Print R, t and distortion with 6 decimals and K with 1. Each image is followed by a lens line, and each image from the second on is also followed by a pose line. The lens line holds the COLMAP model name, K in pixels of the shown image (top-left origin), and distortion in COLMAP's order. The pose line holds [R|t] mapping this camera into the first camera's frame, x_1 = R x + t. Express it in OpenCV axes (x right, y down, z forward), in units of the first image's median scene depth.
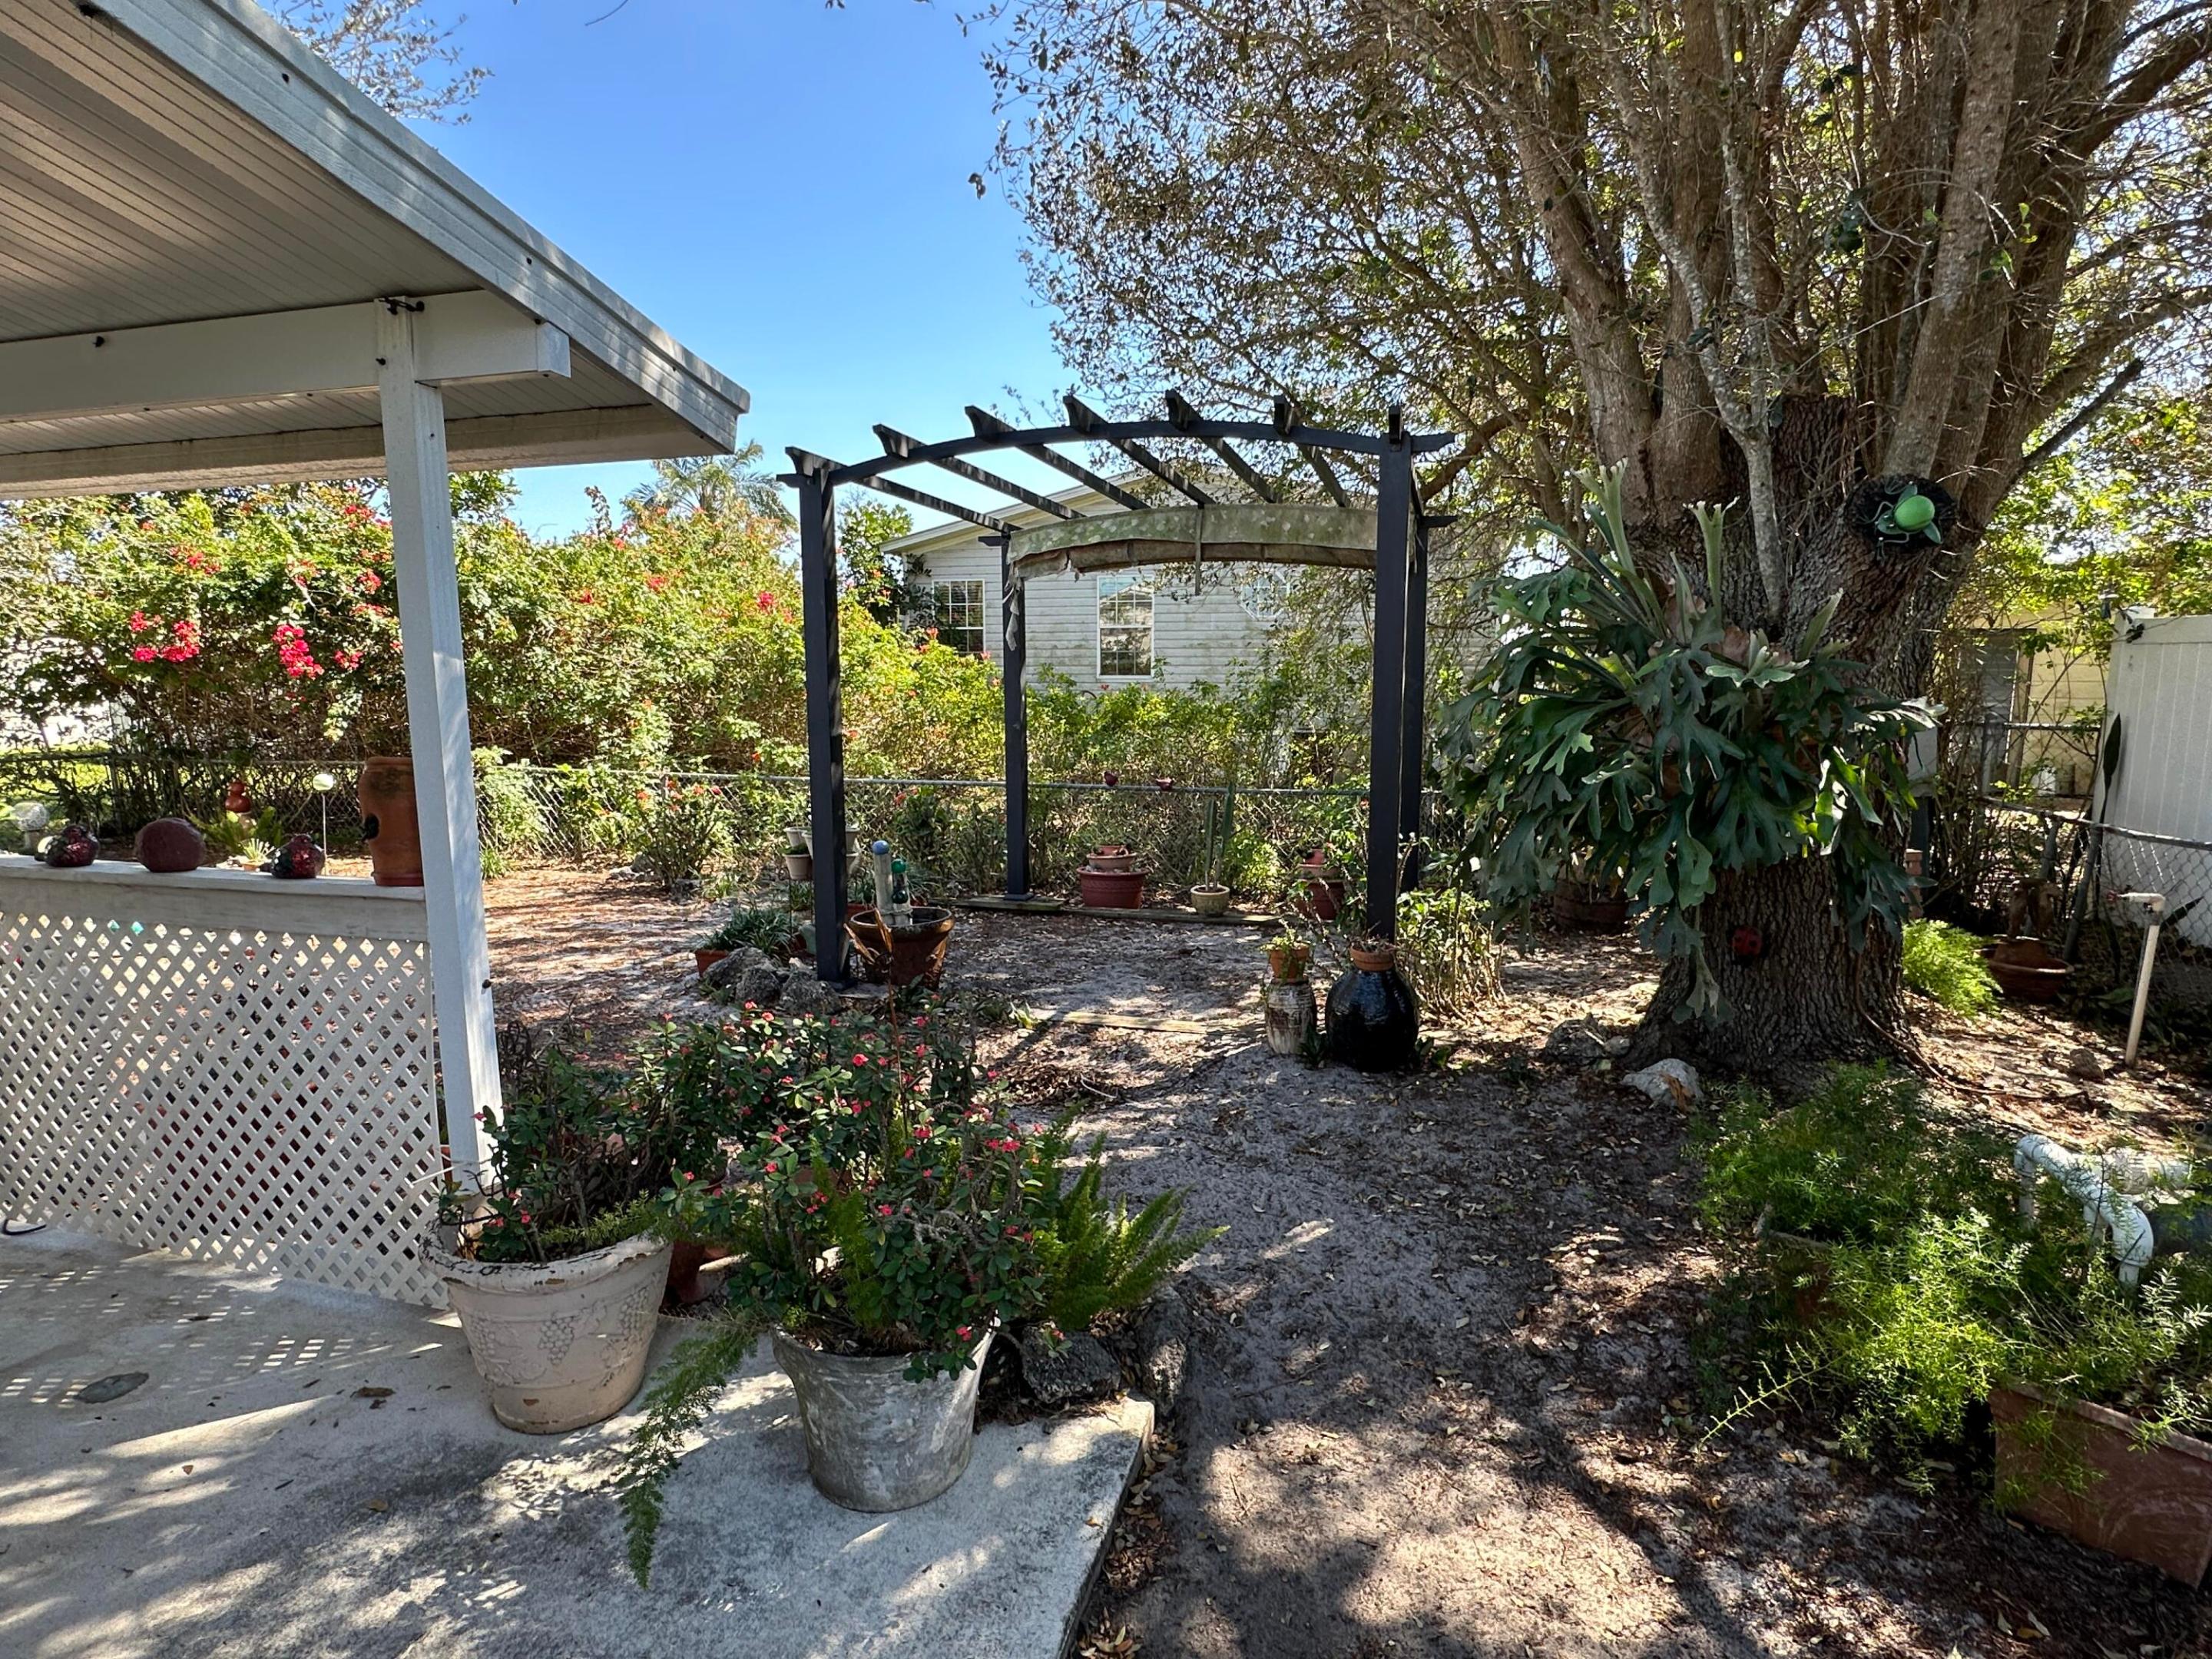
lens RADIAL K [[1168.5, 0, 1112.1], [0, 1168.5, 844.3], [0, 0, 1]] dist [-0.005060, 0.001749]
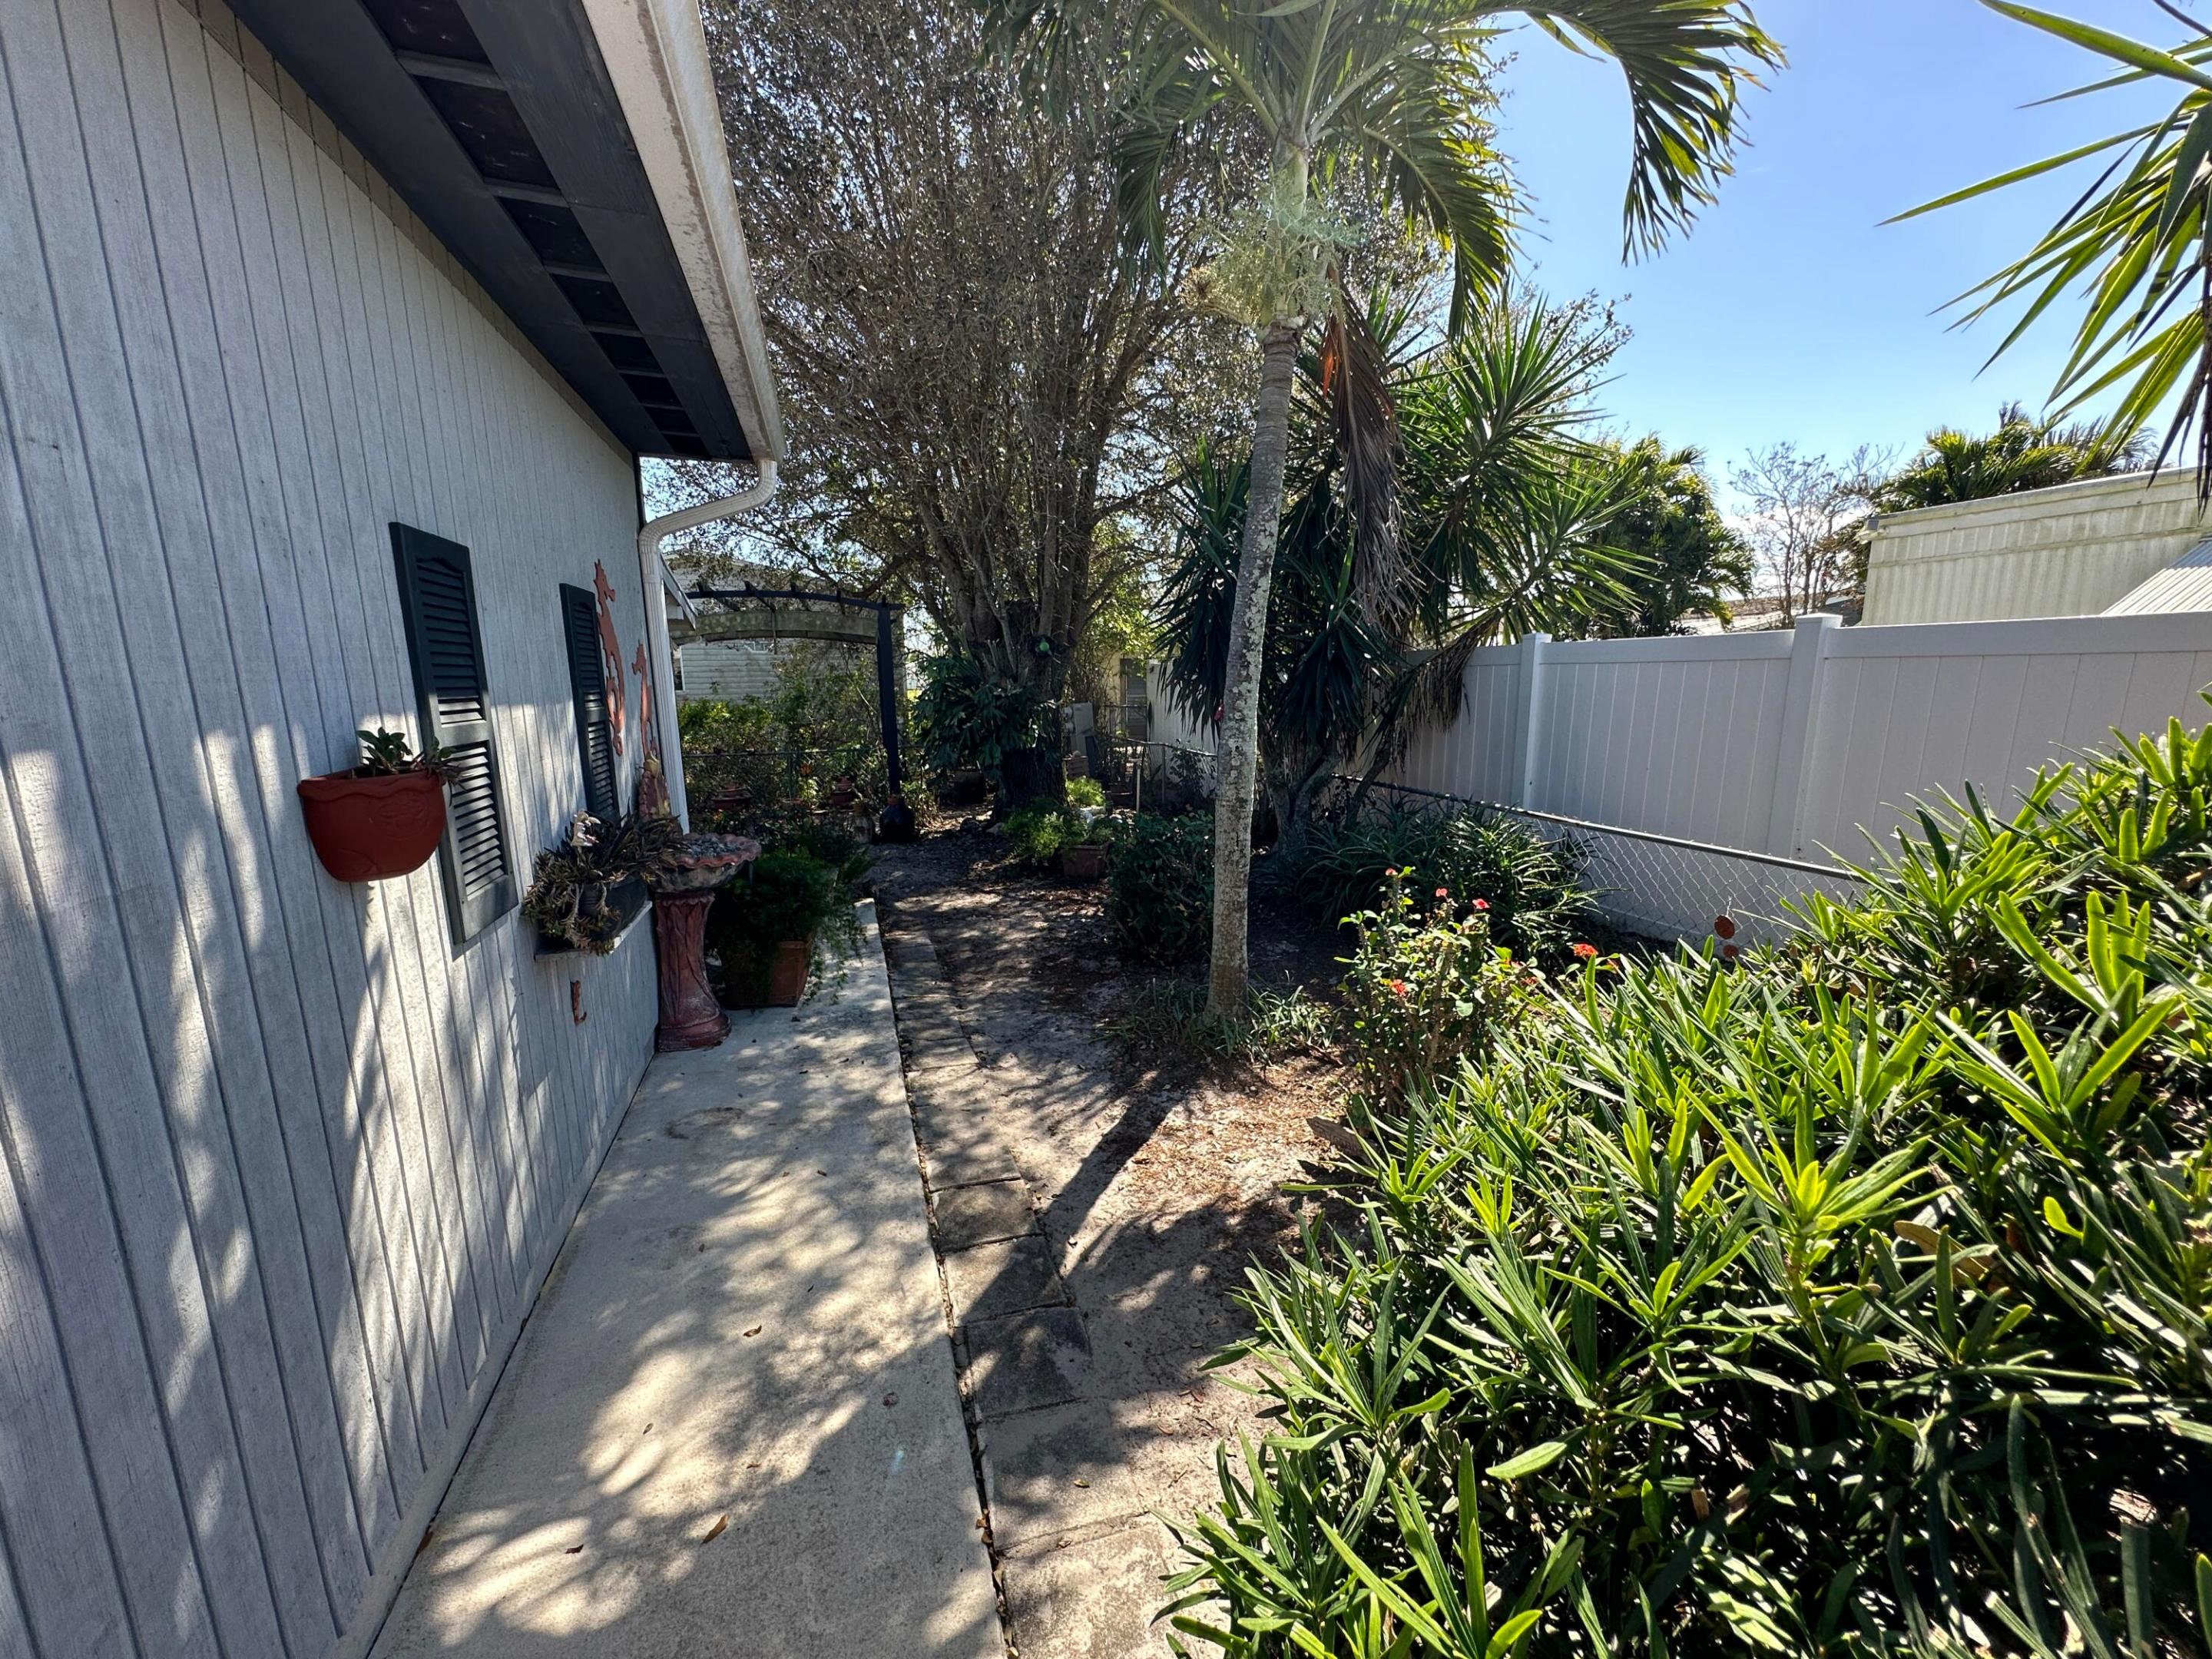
lens RADIAL K [[879.2, 0, 1111.6], [0, 879.2, 836.4], [0, 0, 1]] dist [0.000314, -0.000043]
pose [[0.845212, -0.108351, 0.523332, -0.431279], [0.091720, 0.994112, 0.057689, 0.109597], [-0.526502, -0.000760, 0.850174, -0.992657]]
